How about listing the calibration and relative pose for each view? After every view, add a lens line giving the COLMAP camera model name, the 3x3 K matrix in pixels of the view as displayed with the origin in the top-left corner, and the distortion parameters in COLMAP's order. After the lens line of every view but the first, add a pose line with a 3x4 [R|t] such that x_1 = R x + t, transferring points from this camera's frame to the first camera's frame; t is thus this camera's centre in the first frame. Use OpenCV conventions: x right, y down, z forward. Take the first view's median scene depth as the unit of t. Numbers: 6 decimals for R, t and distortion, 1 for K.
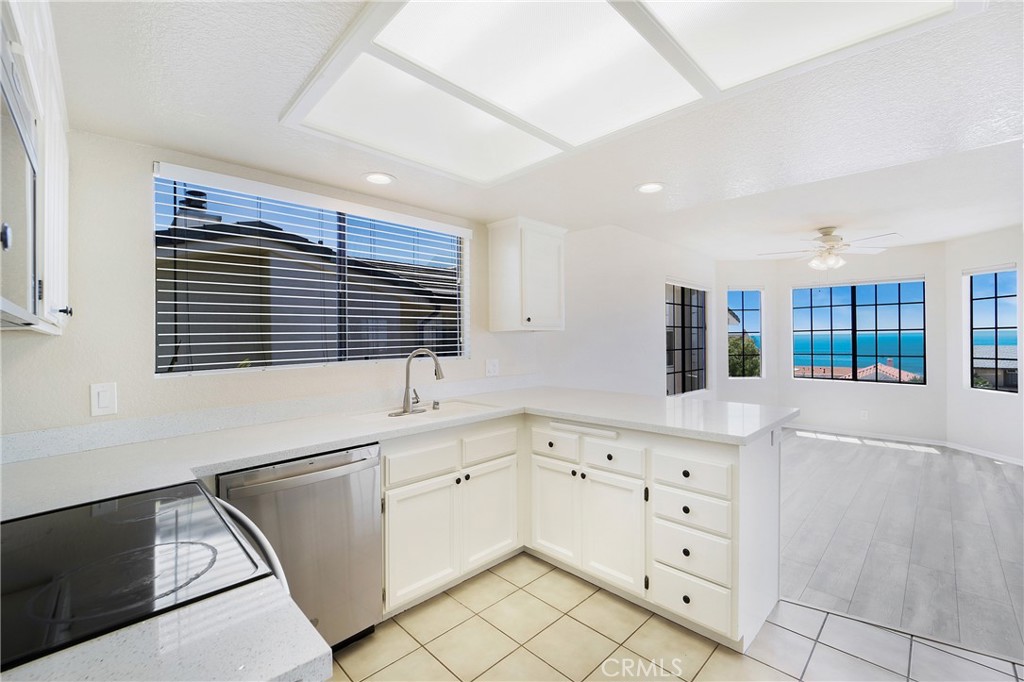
lens RADIAL K [[426.5, 0, 525.6], [0, 426.5, 342.0], [0, 0, 1]] dist [-0.002918, -0.000456]
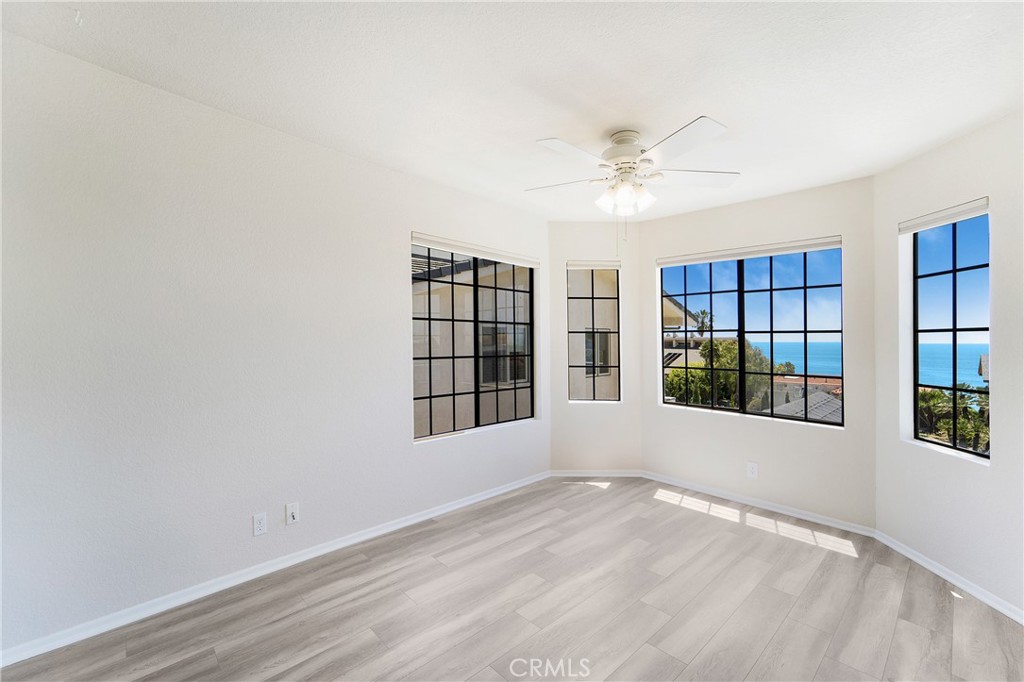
lens RADIAL K [[426.5, 0, 520.7], [0, 426.5, 341.4], [0, 0, 1]] dist [-0.002918, -0.000456]
pose [[0.999924, 0.007593, -0.009733, 0.521023], [-0.007653, 0.999952, -0.006058, -0.008378], [0.009686, 0.006132, 0.999934, 0.426048]]
